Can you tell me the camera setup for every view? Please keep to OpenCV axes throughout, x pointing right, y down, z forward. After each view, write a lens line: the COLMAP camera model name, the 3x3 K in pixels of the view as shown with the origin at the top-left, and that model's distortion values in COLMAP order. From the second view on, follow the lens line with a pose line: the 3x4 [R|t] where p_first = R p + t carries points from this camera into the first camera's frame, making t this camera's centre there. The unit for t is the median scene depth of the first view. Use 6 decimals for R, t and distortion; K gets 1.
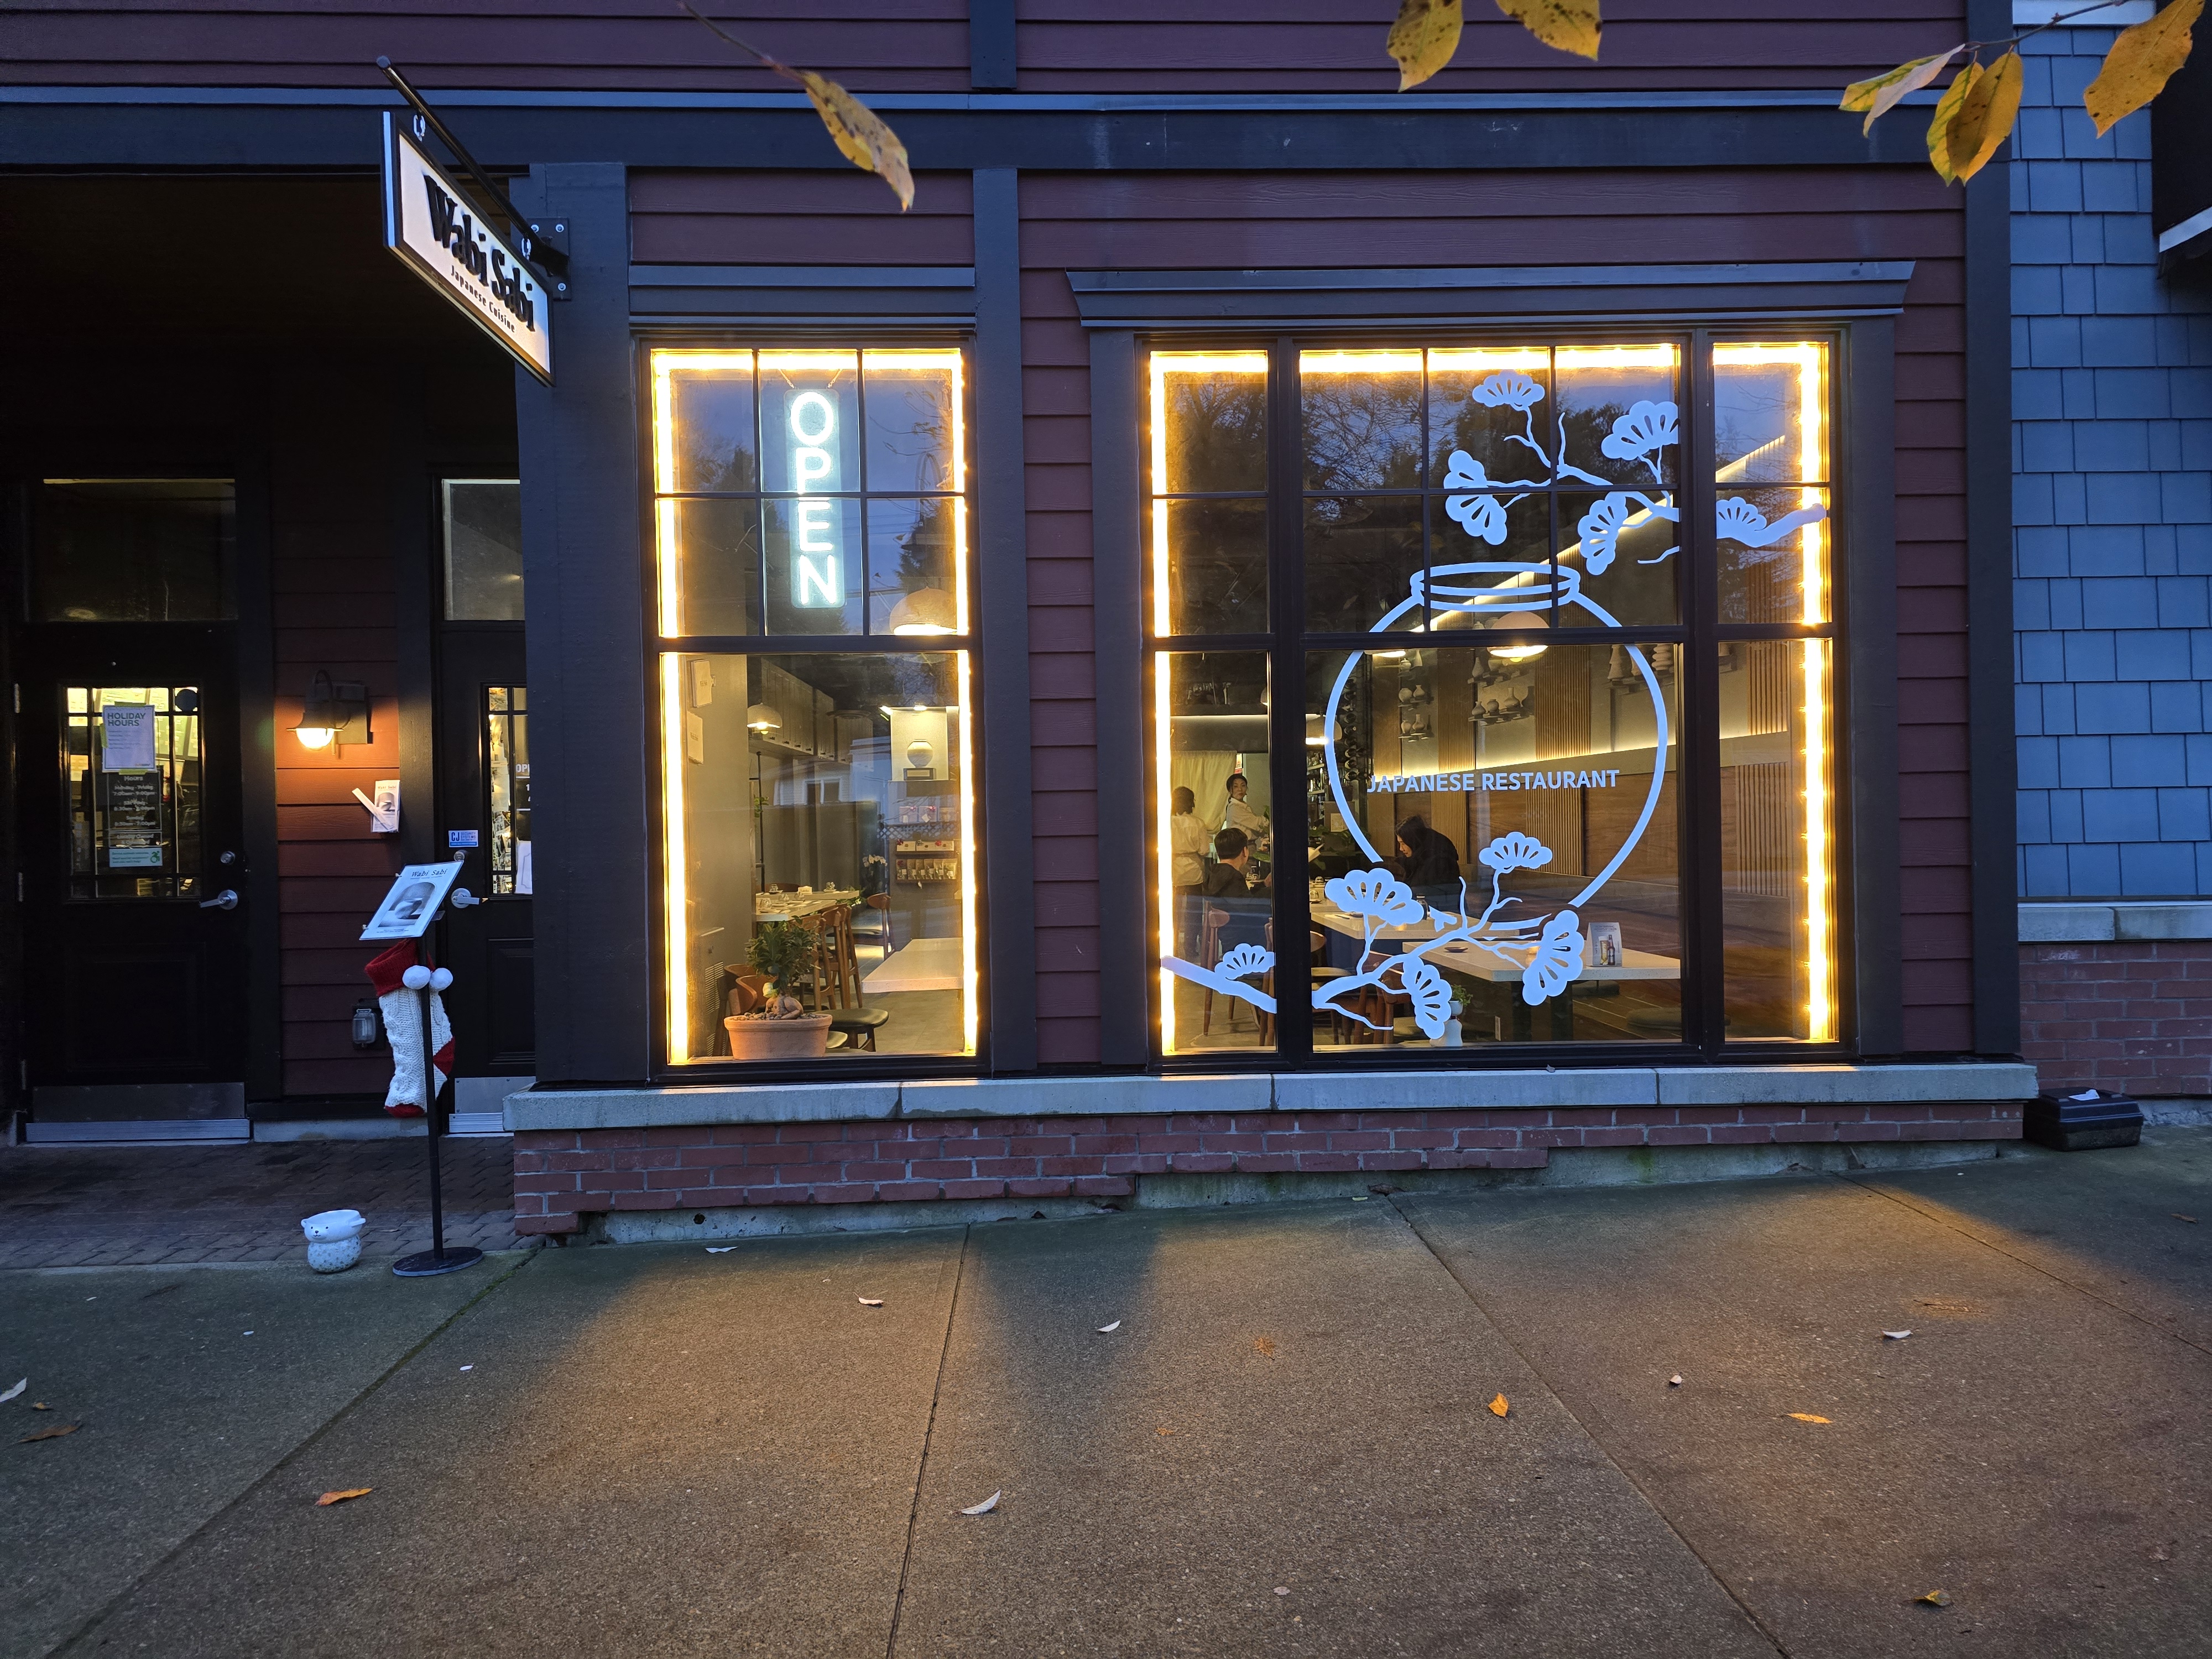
lens RADIAL K [[1499.5, 0, 1100.0], [0, 1499.5, 838.0], [0, 0, 1]] dist [0.054257, -0.052856]
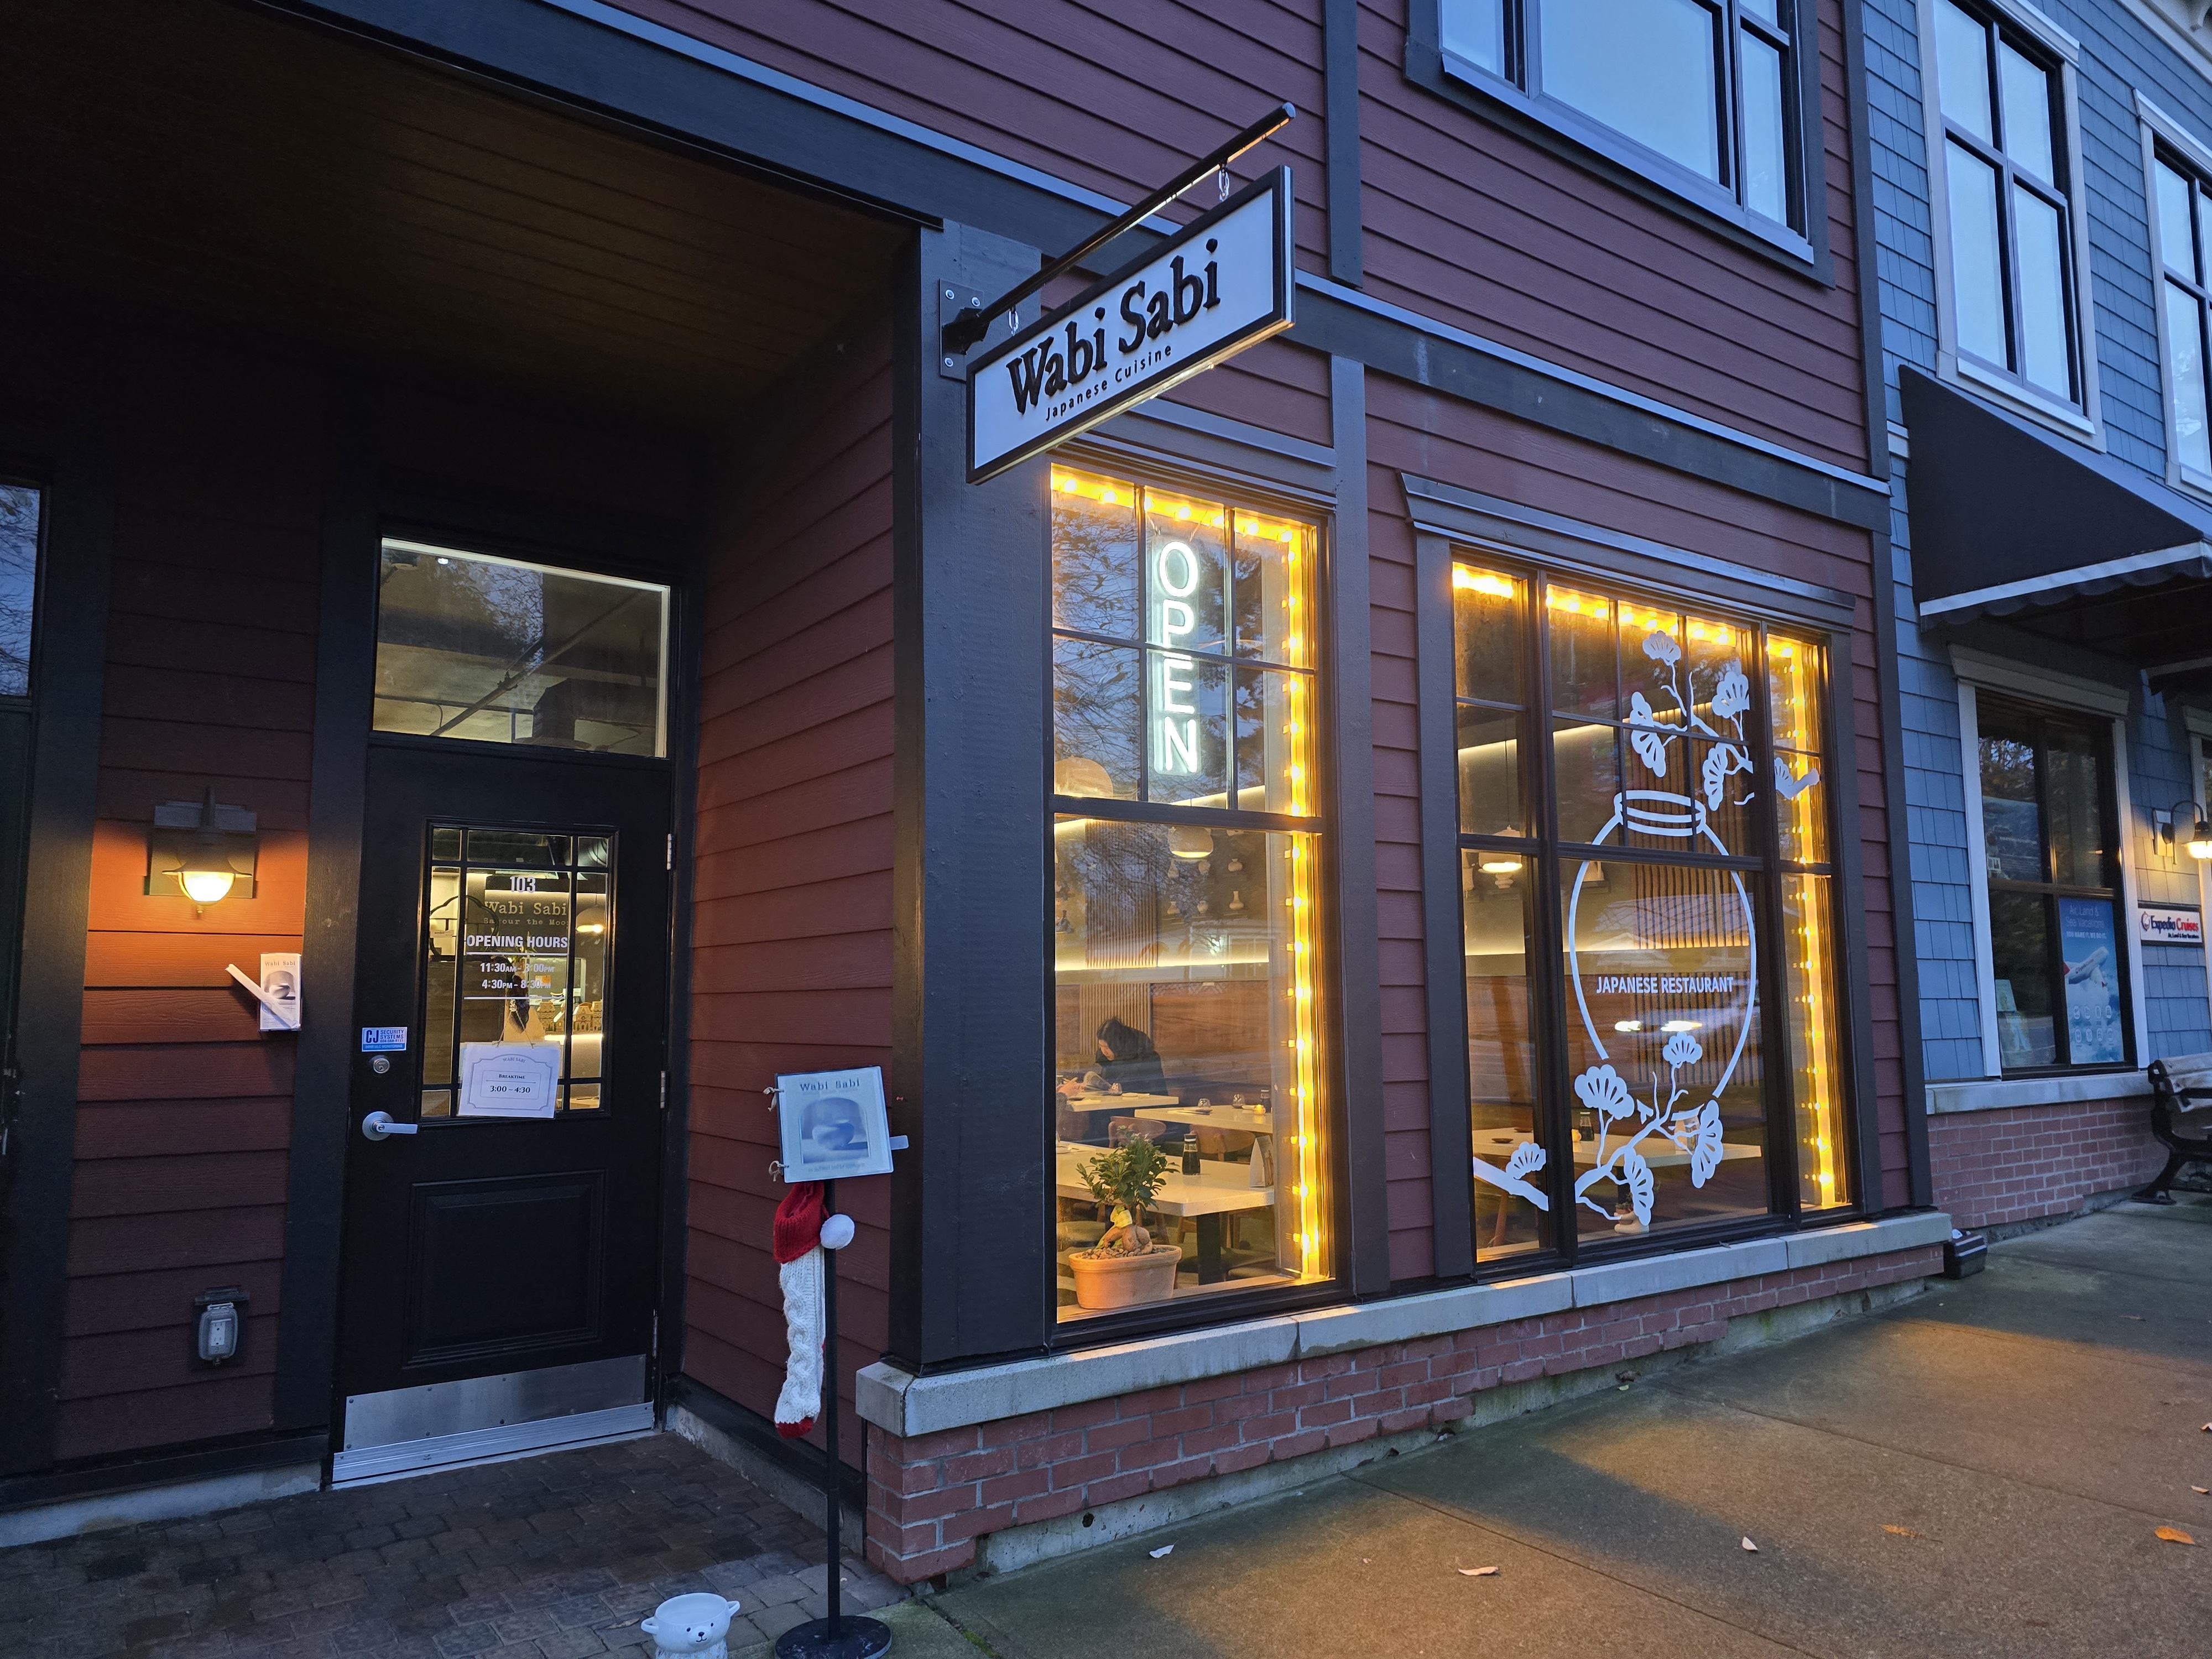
lens RADIAL K [[1517.1, 0, 1136.6], [0, 1517.1, 841.6], [0, 0, 1]] dist [0.037356, -0.031215]
pose [[0.828319, 0.070009, 0.555865, -0.708474], [0.000993, 0.991977, -0.126415, -0.000935], [-0.560255, 0.105264, 0.821604, 0.282800]]
